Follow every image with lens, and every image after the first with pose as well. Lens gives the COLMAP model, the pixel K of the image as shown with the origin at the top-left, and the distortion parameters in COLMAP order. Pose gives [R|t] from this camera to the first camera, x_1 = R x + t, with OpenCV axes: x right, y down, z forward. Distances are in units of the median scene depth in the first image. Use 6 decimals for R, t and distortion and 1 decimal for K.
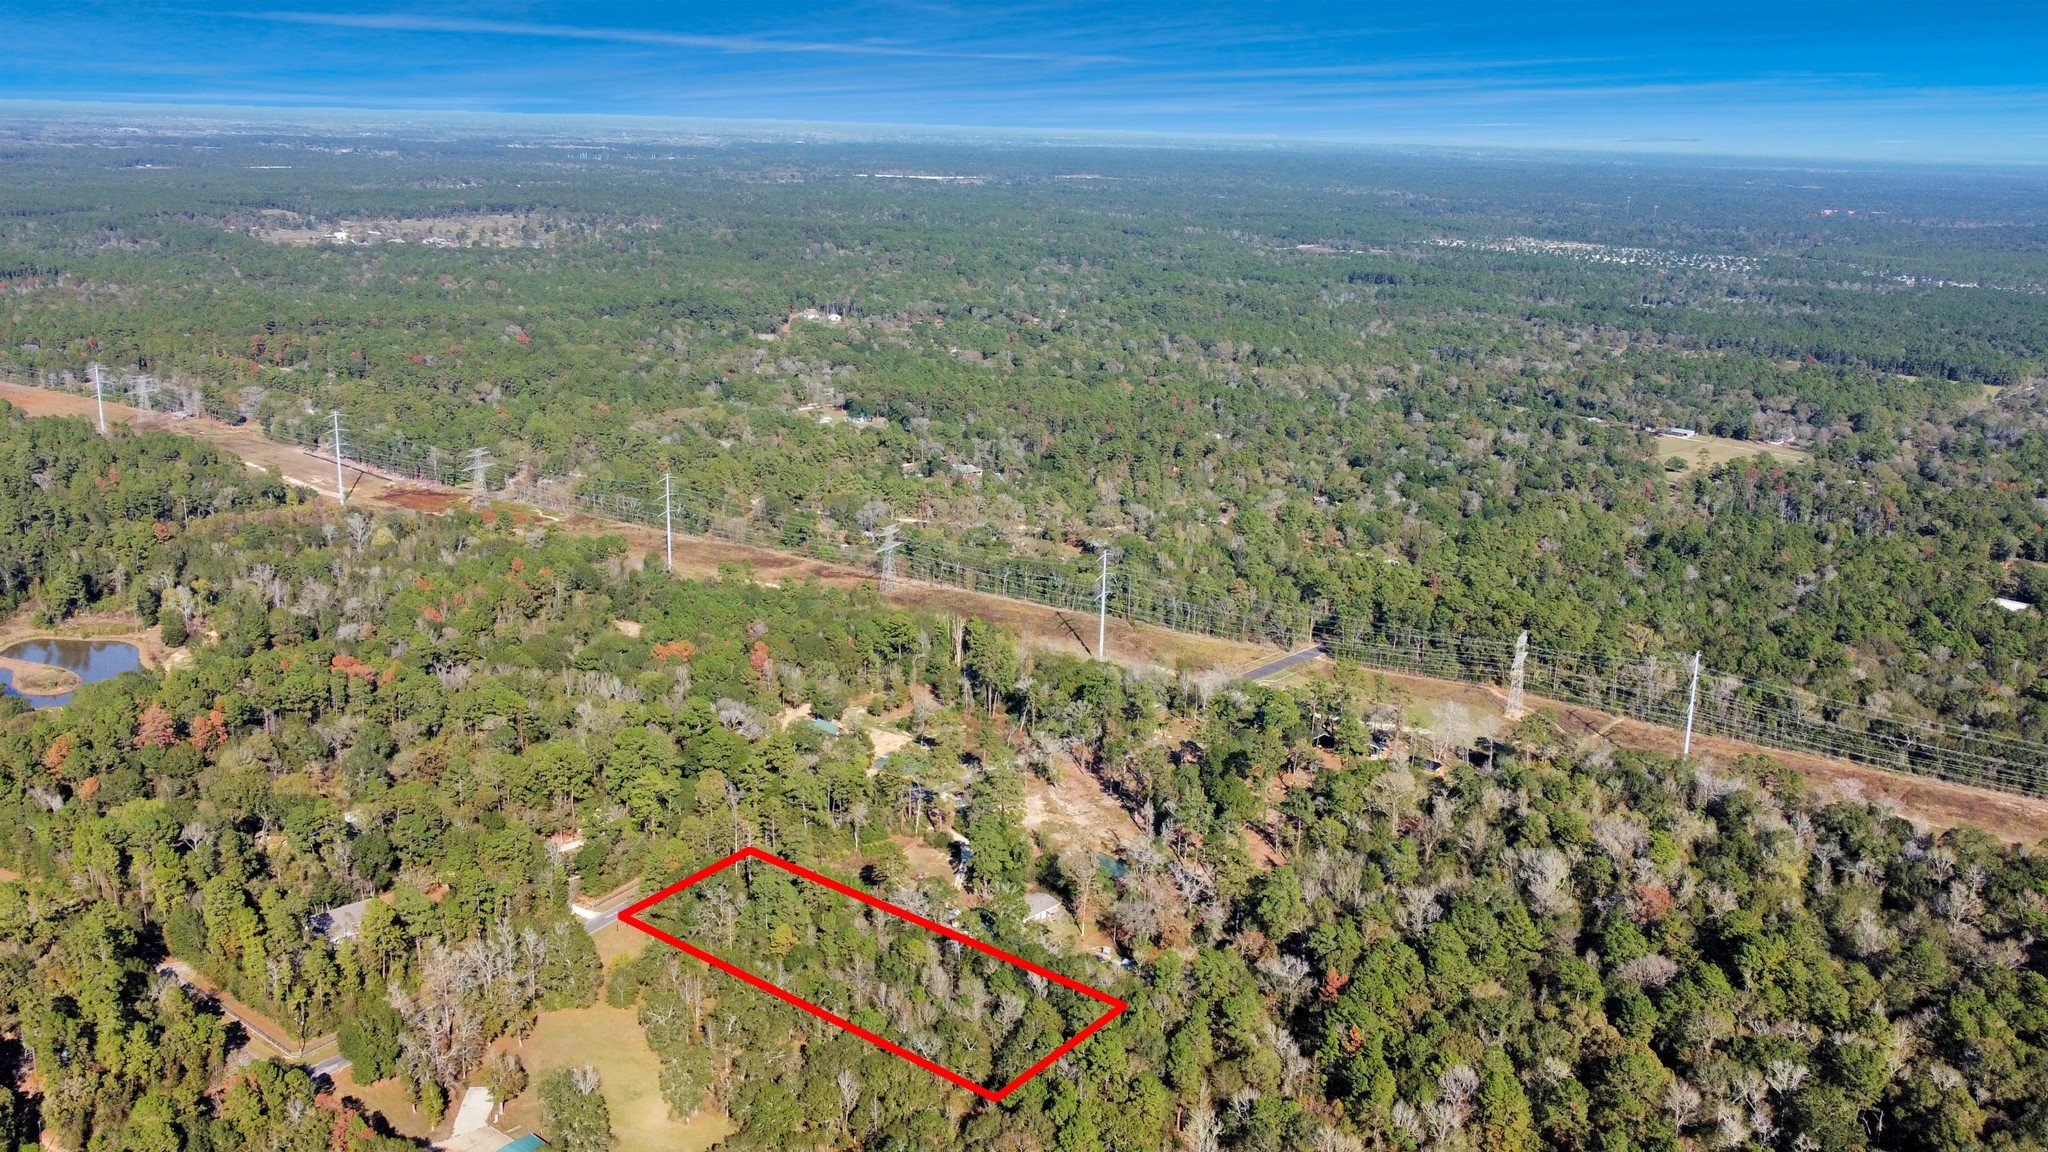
lens RADIAL K [[1491.0, 0, 1024.0], [0, 1491.0, 576.0], [0, 0, 1]] dist [-0.007640, -0.010886]
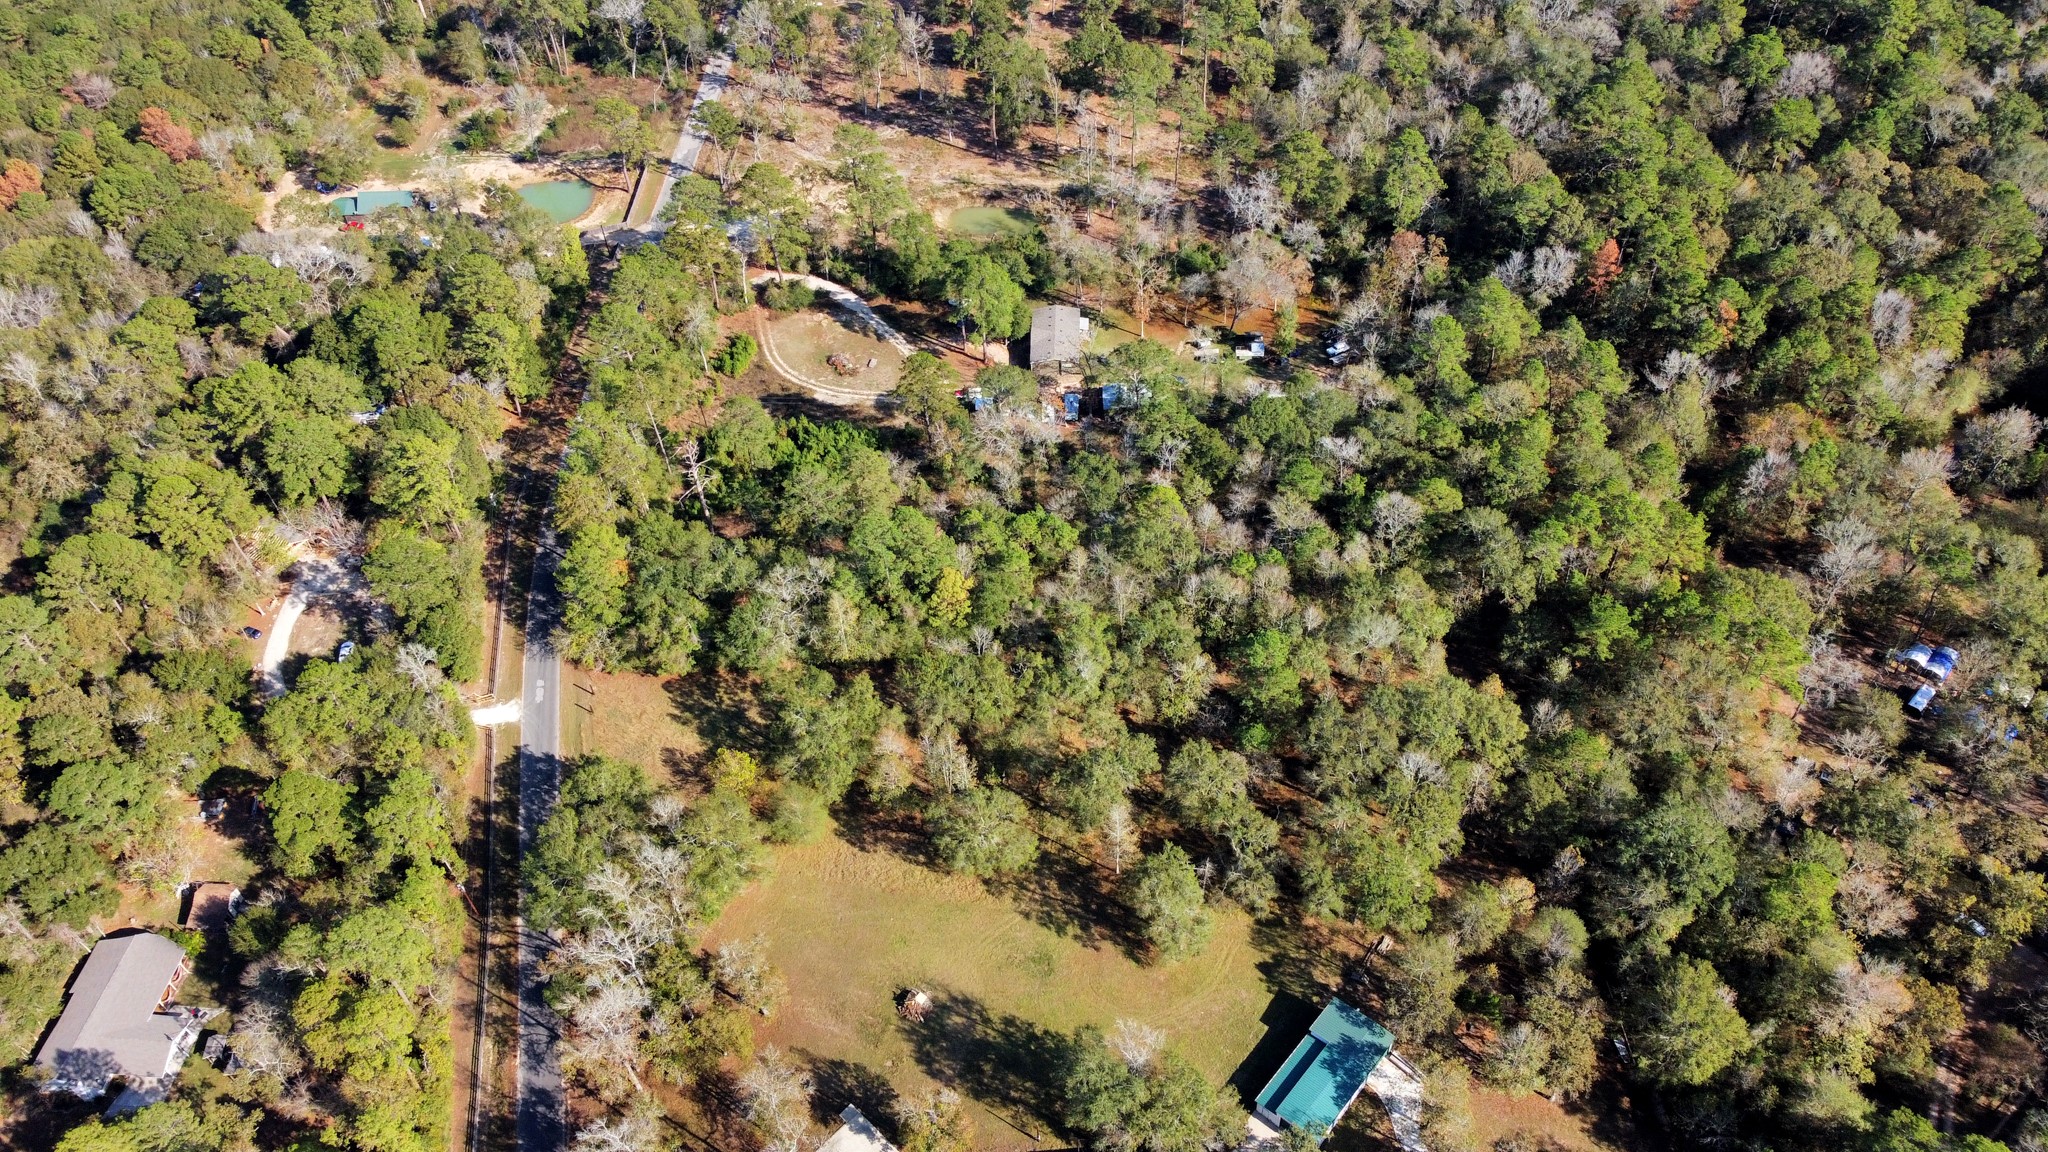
lens RADIAL K [[1491.0, 0, 1024.0], [0, 1491.0, 576.0], [0, 0, 1]] dist [-0.007640, -0.010886]
pose [[0.770433, -0.509590, 0.383081, -0.267461], [0.246783, 0.792432, 0.557809, -0.055600], [-0.587819, -0.335216, 0.736273, 0.397897]]
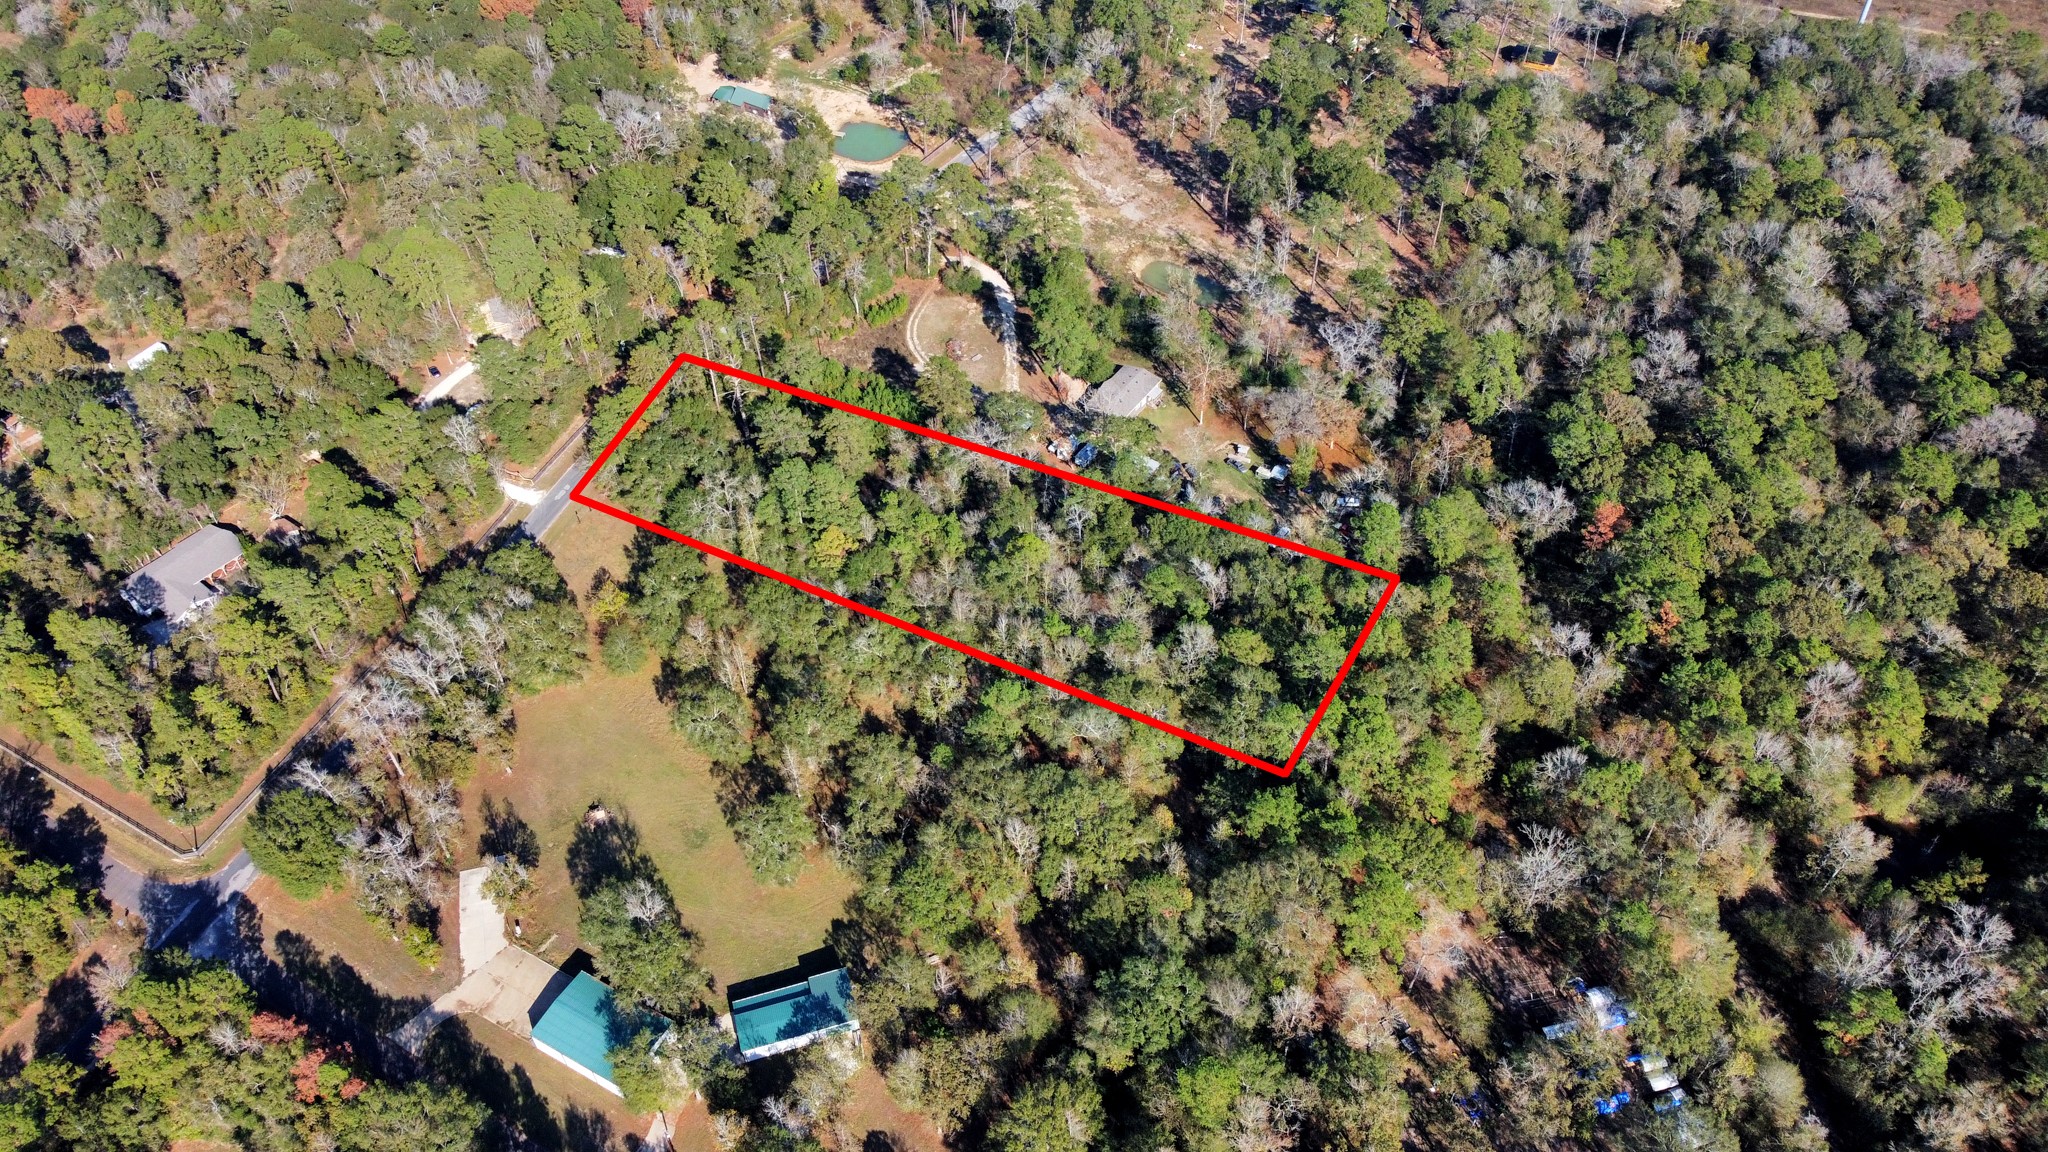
lens RADIAL K [[1491.0, 0, 1024.0], [0, 1491.0, 576.0], [0, 0, 1]] dist [-0.007640, -0.010886]
pose [[0.990151, -0.129258, 0.053786, -0.077896], [0.084687, 0.858902, 0.505090, -0.062228], [-0.111483, -0.495561, 0.861389, 0.265207]]
